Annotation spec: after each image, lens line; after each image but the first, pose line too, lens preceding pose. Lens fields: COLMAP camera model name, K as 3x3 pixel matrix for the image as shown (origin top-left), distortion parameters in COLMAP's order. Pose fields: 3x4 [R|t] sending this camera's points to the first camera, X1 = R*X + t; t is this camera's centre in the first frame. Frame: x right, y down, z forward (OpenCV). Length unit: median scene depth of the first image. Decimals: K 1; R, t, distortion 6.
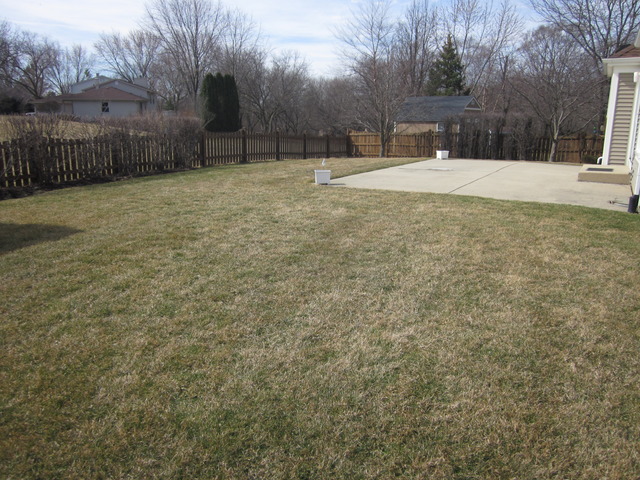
lens RADIAL K [[532.9, 0, 318.6], [0, 532.9, 239.0], [0, 0, 1]] dist [-0.036689, 0.012251]
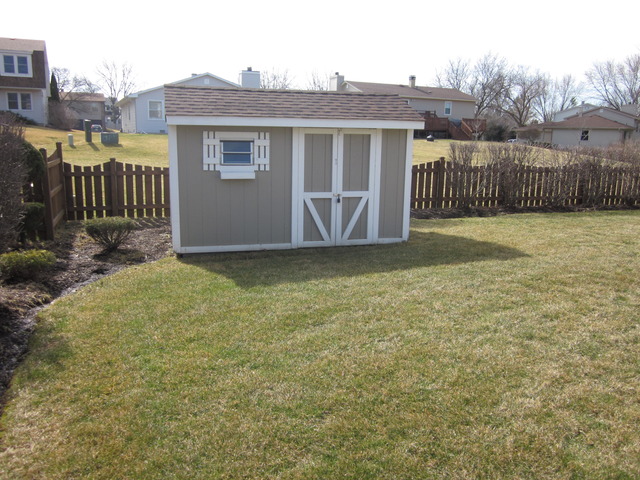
lens RADIAL K [[532.9, 0, 318.1], [0, 532.9, 241.1], [0, 0, 1]] dist [-0.036689, 0.012251]
pose [[0.671487, 0.145598, -0.726571, 0.015036], [-0.179071, 0.983330, 0.031554, -0.001079], [0.719054, 0.108920, 0.686366, -0.009866]]
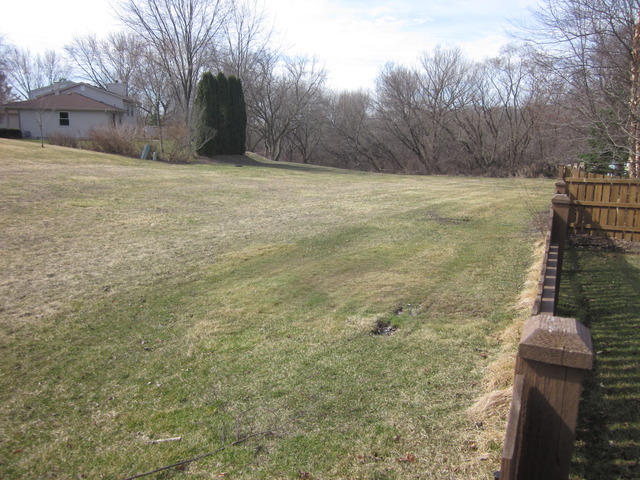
lens RADIAL K [[532.9, 0, 320.9], [0, 532.9, 239.6], [0, 0, 1]] dist [-0.036689, 0.012251]
pose [[0.999541, 0.010521, 0.028402, -0.471092], [-0.009506, 0.999320, -0.035613, -0.425863], [-0.028757, 0.035327, 0.998962, 1.911099]]
